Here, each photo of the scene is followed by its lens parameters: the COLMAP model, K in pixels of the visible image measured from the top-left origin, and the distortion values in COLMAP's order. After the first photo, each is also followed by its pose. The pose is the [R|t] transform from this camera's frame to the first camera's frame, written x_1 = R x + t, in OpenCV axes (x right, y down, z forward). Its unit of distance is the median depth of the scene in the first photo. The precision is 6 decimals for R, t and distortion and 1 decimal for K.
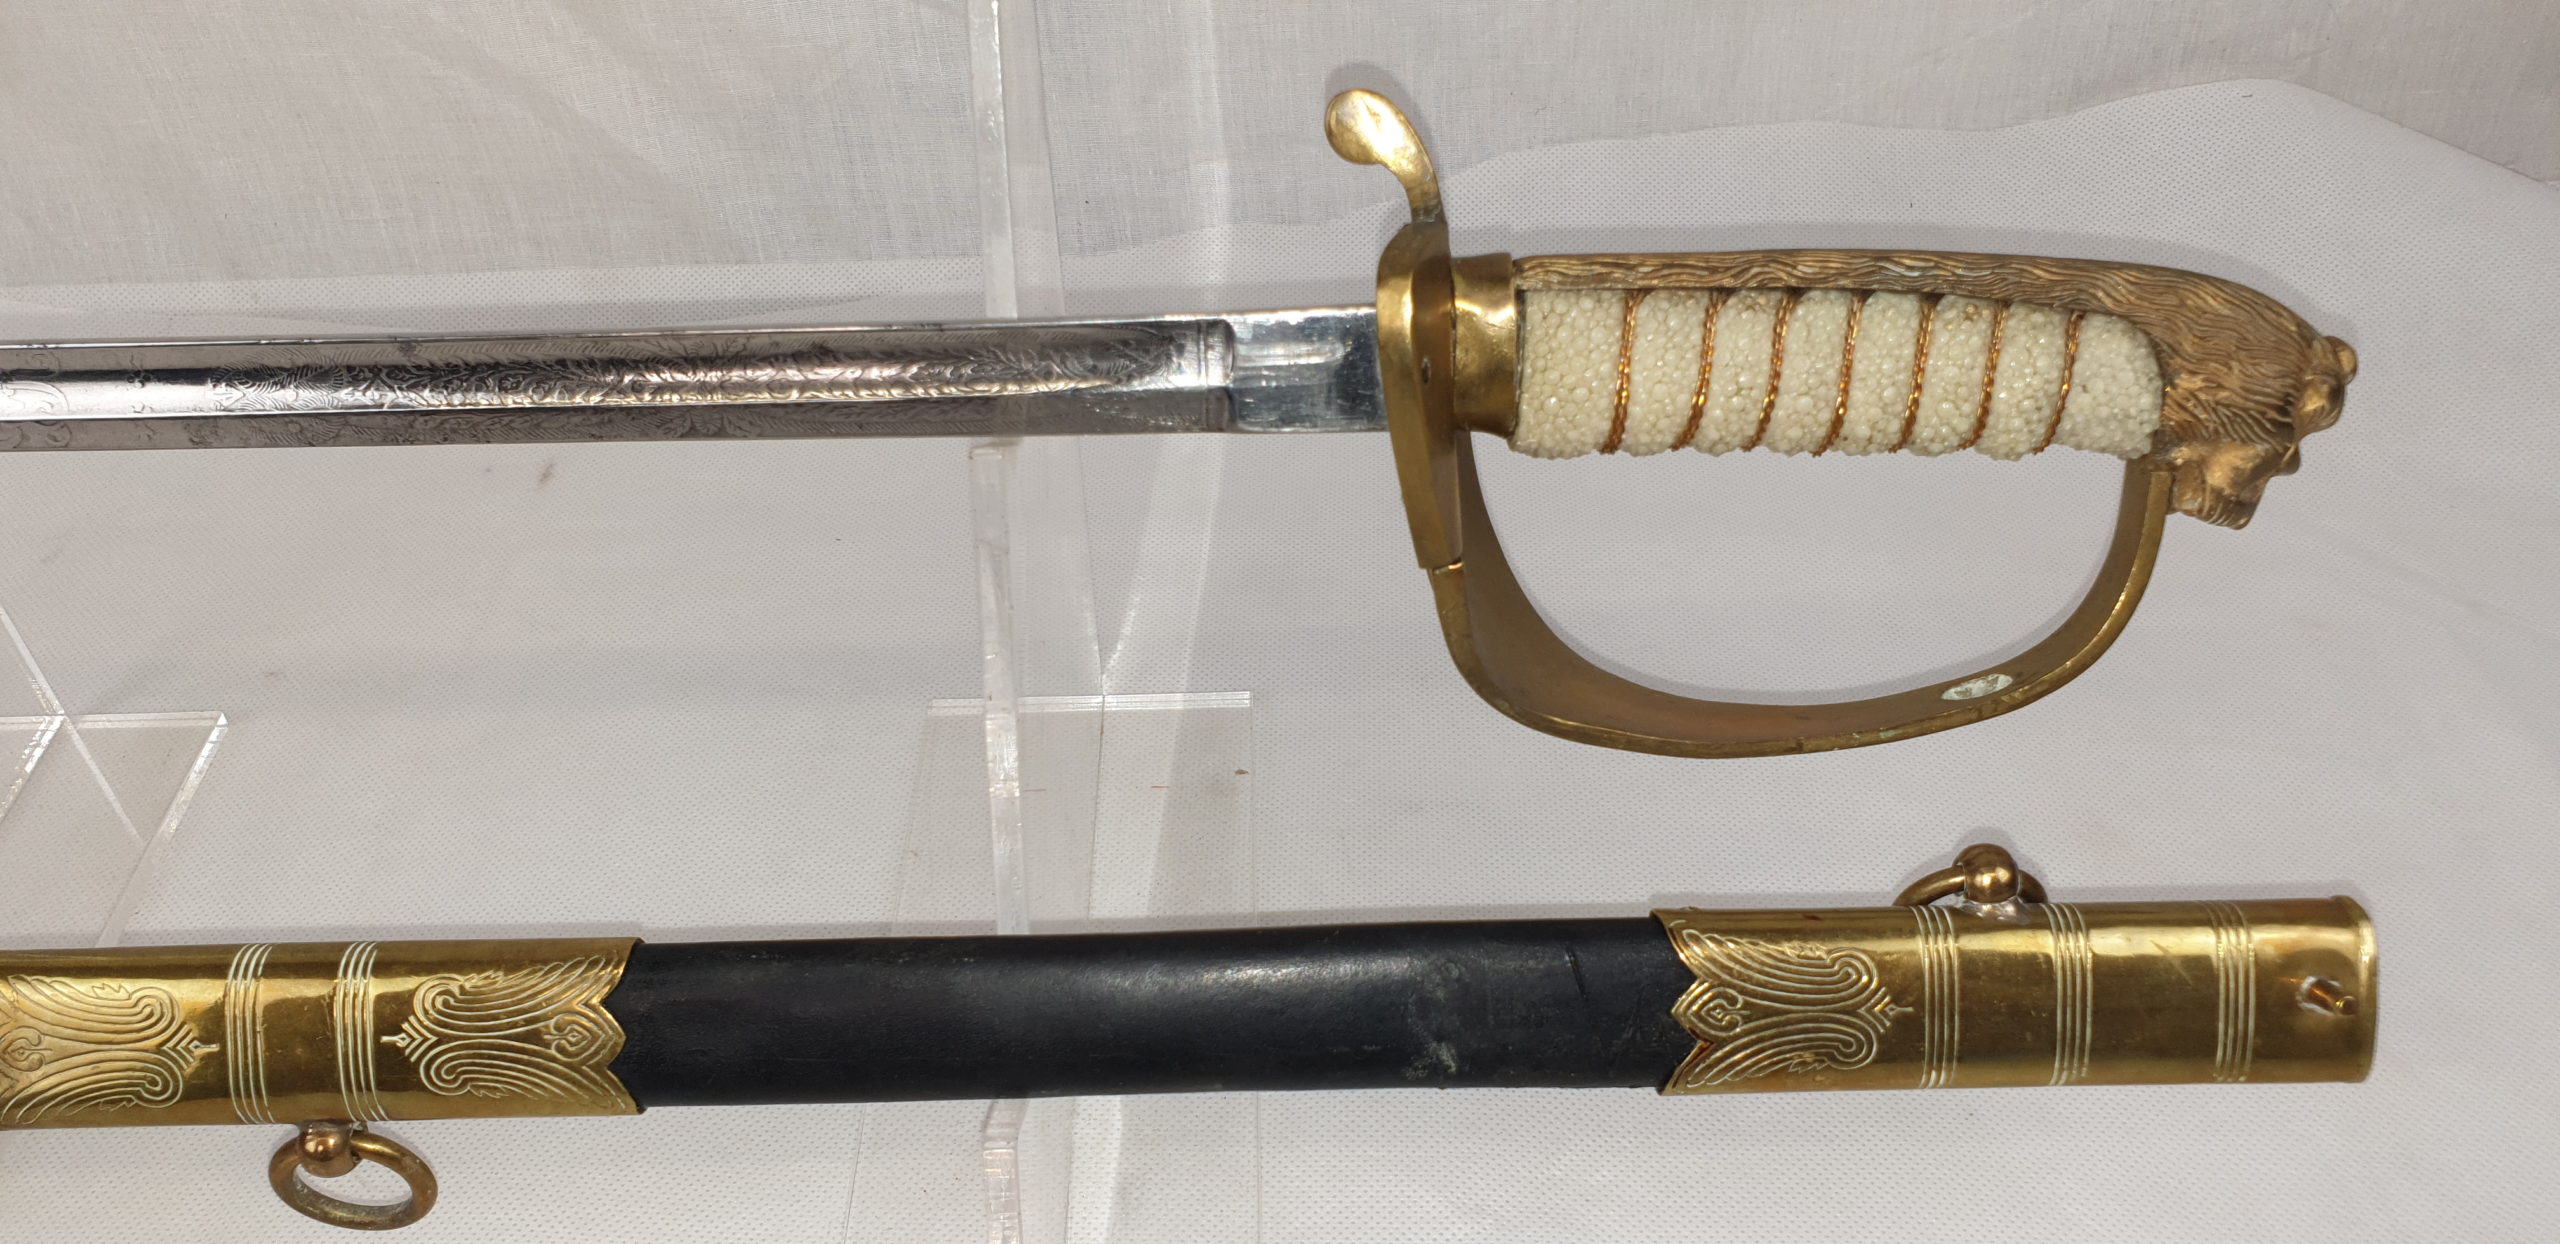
lens RADIAL K [[1980.0, 0, 1281.7], [0, 1980.0, 621.7], [0, 0, 1]] dist [0.003180, -0.003194]
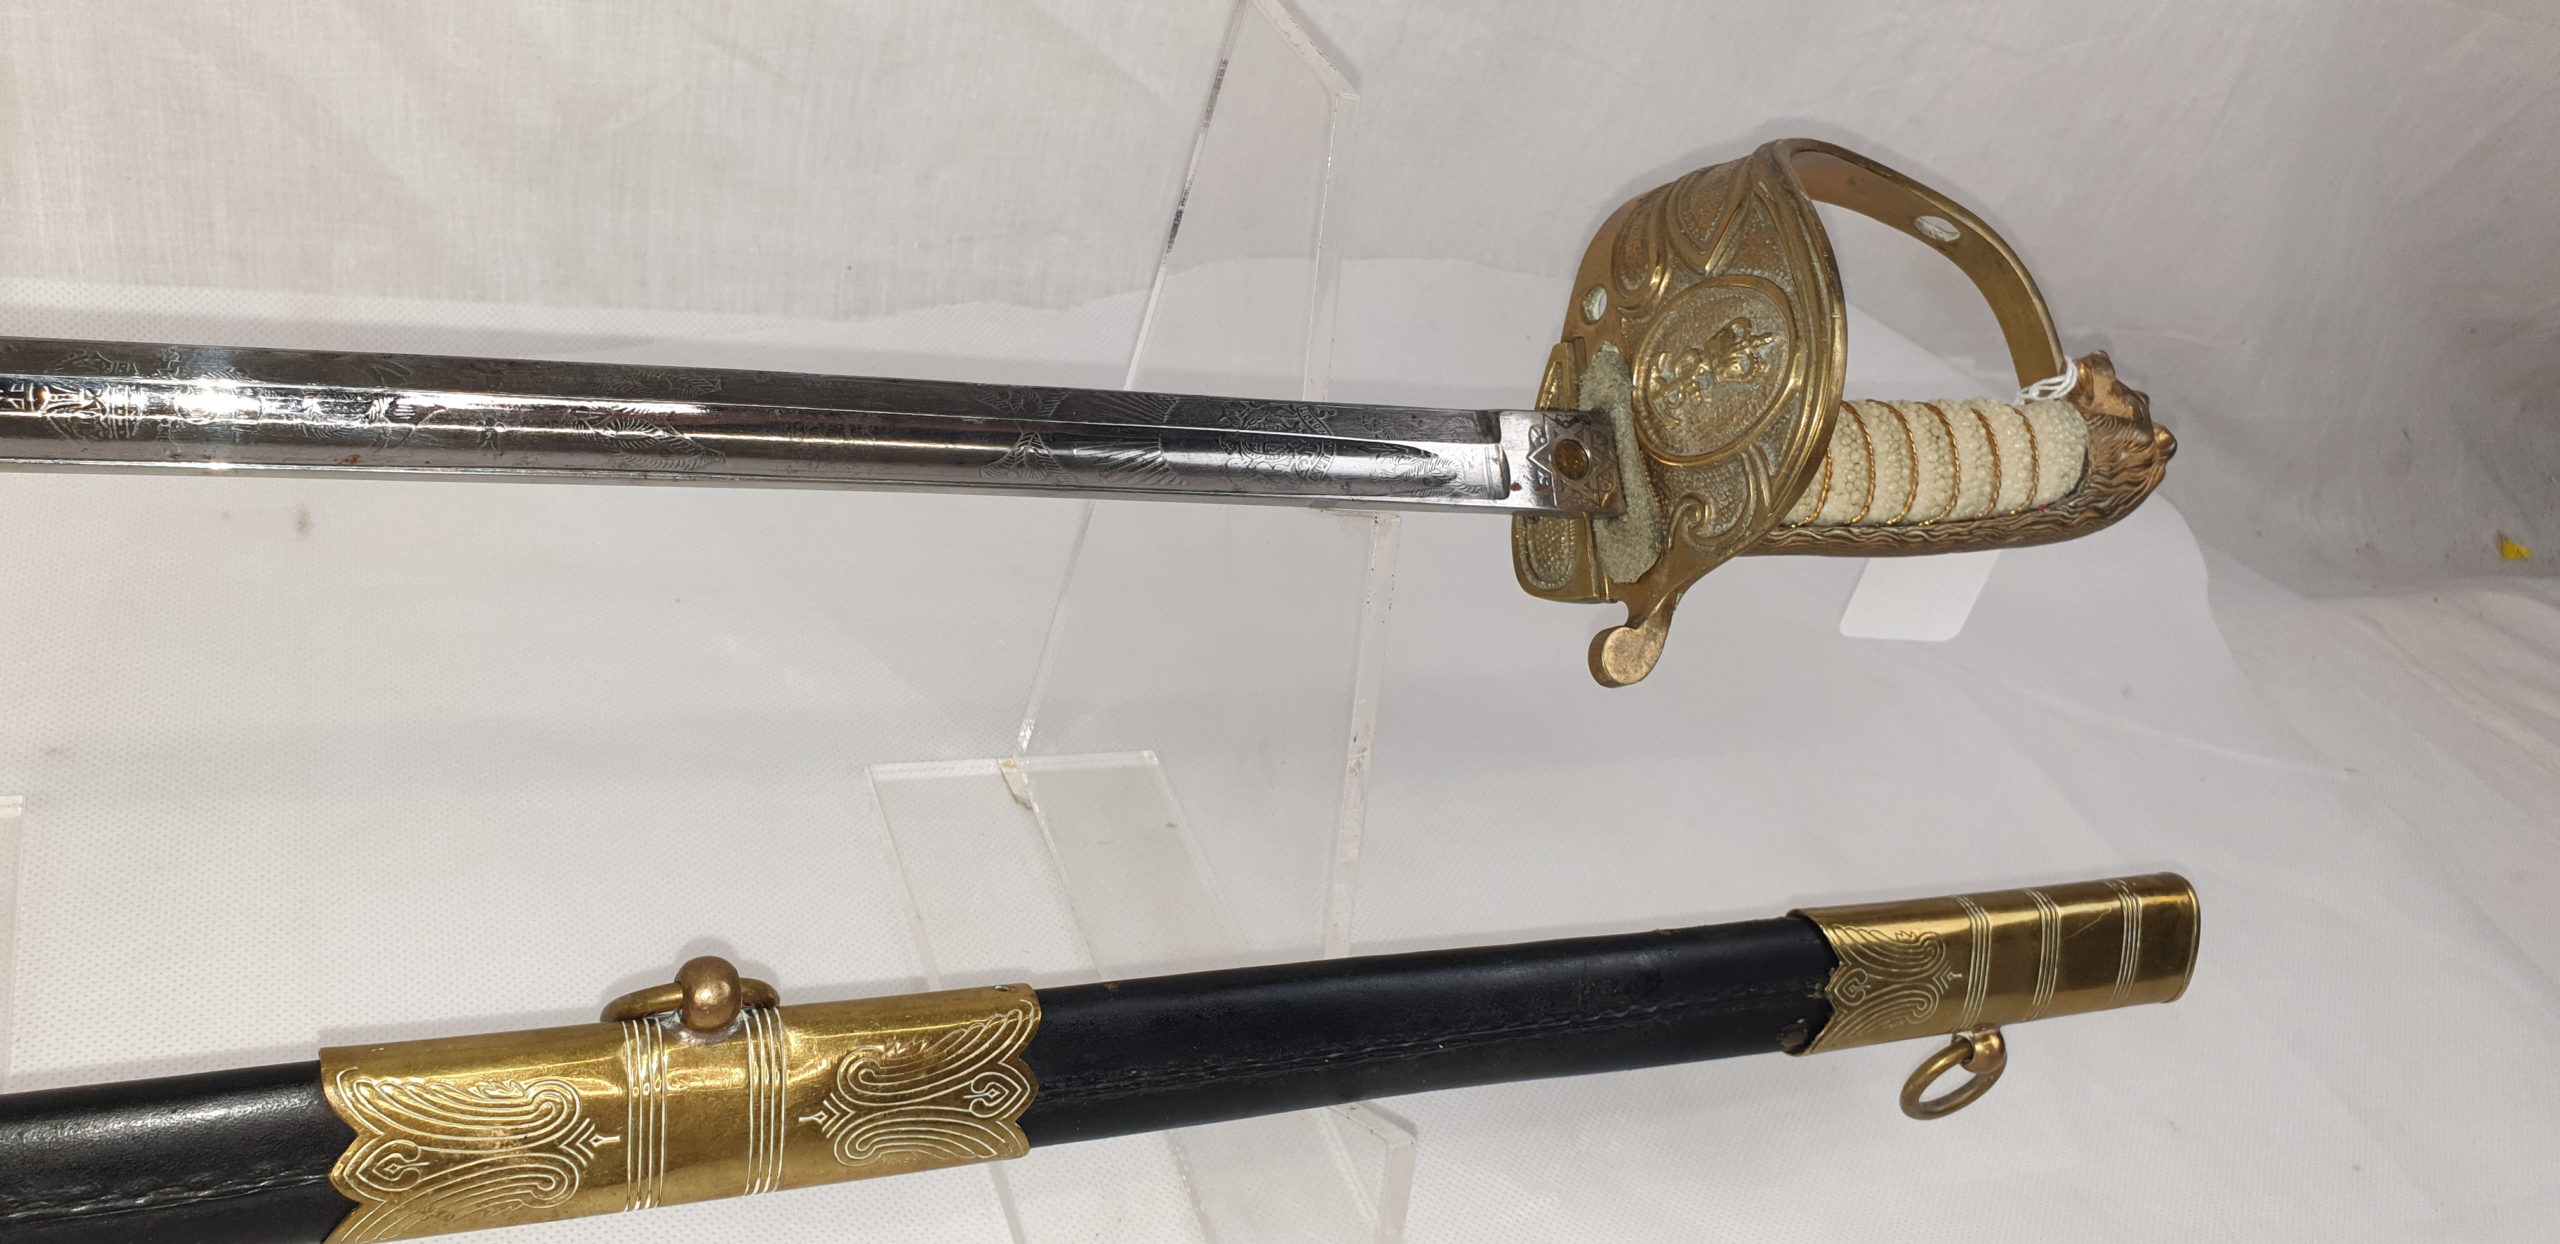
lens RADIAL K [[1980.0, 0, 1239.4], [0, 1980.0, 625.4], [0, 0, 1]] dist [0.003180, -0.003194]
pose [[0.890112, 0.009750, 0.455637, -0.662894], [0.007052, 0.999357, -0.035163, 0.008807], [-0.455686, 0.034513, 0.889471, 0.041792]]
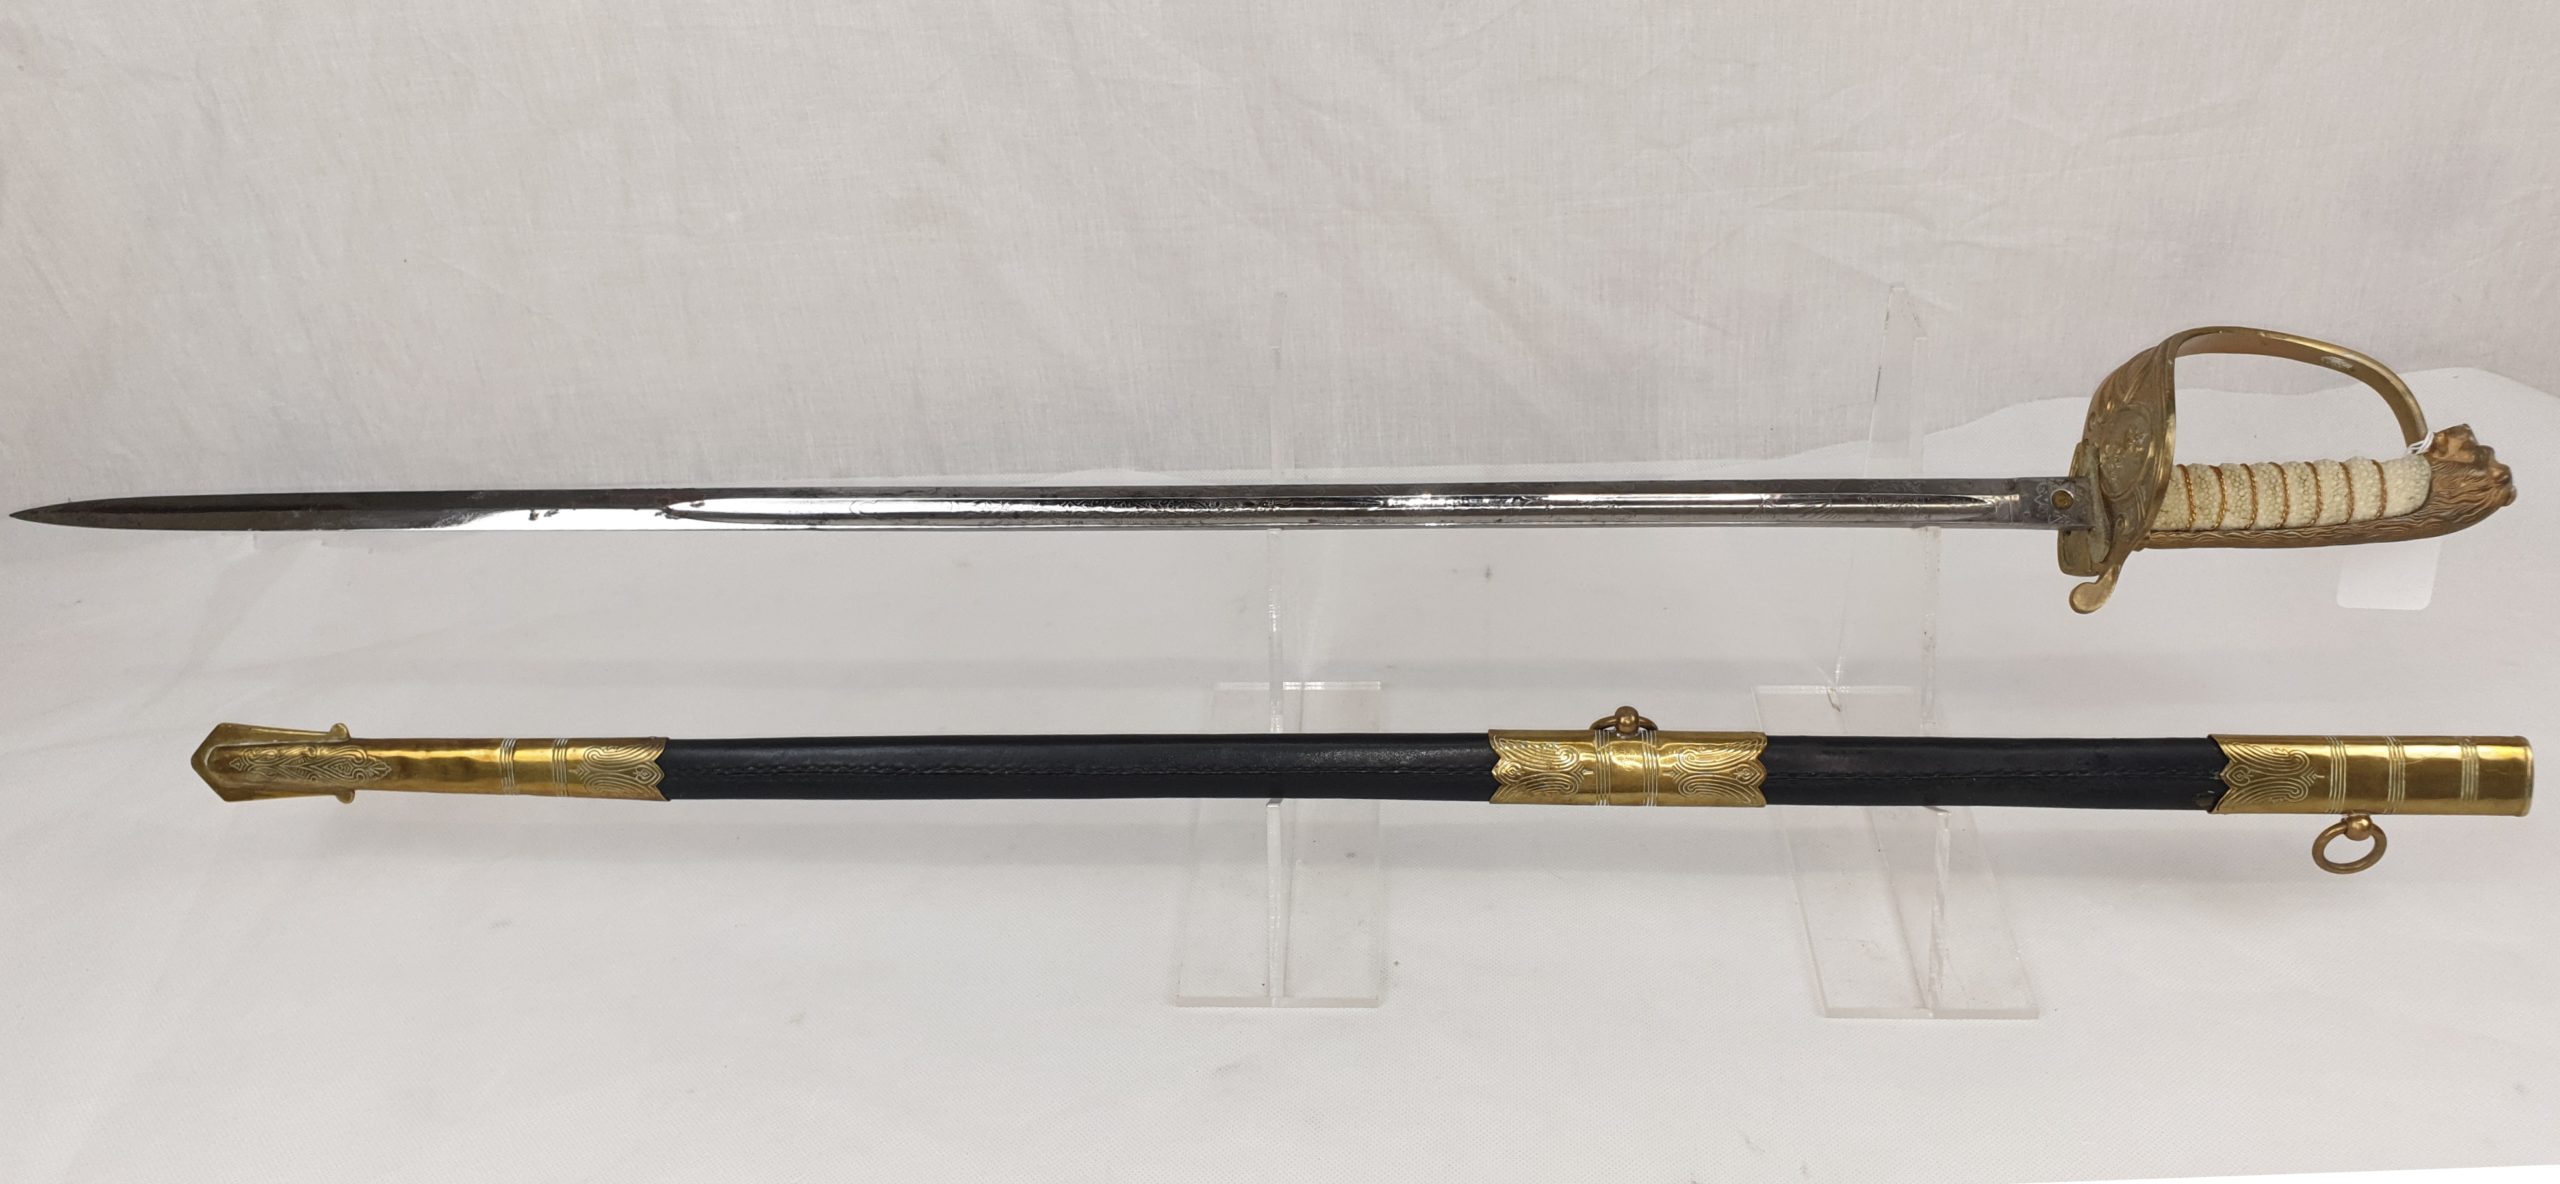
lens RADIAL K [[2045.5, 0, 1291.8], [0, 2045.5, 587.2], [0, 0, 1]] dist [0.000085, 0.002005]
pose [[0.997304, 0.016647, -0.071461, -0.686312], [-0.025817, 0.991259, -0.129378, 0.299697], [0.068683, 0.130874, 0.989017, -1.408567]]
